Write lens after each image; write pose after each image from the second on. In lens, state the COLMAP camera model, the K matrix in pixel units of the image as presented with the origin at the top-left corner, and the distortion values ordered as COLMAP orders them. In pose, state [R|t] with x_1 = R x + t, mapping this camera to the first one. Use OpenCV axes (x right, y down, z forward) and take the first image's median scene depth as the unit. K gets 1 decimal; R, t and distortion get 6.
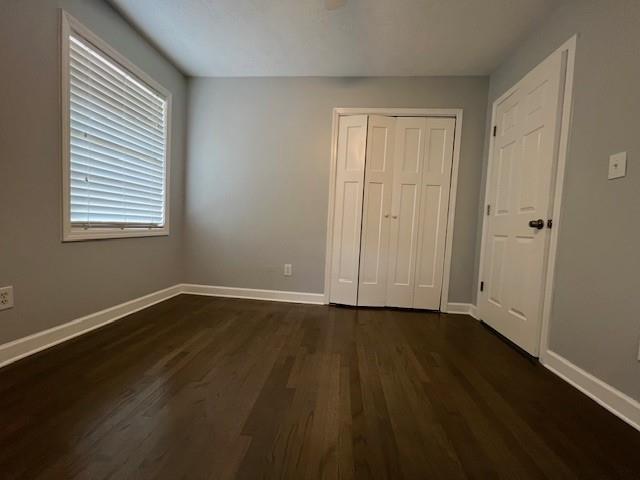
lens RADIAL K [[260.1, 0, 320.0], [0, 260.1, 240.0], [0, 0, 1]] dist [-0.001967, -0.000091]
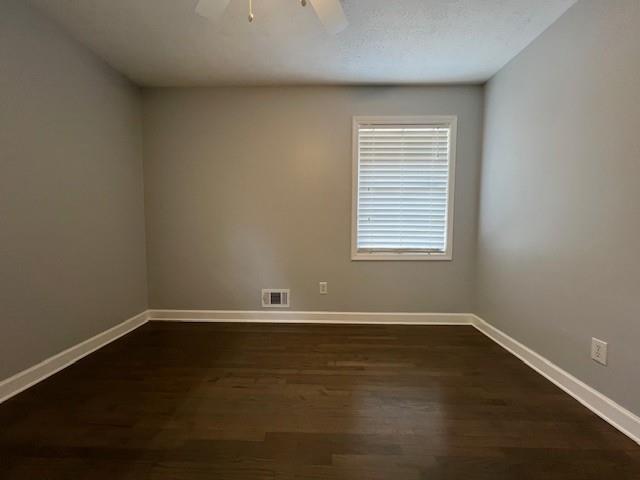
lens RADIAL K [[260.1, 0, 320.0], [0, 260.1, 240.0], [0, 0, 1]] dist [-0.001967, -0.000091]
pose [[0.067140, 0.016781, -0.997602, 0.390467], [-0.054415, 0.998432, 0.013132, -0.087311], [0.996259, 0.053402, 0.067948, 0.462918]]
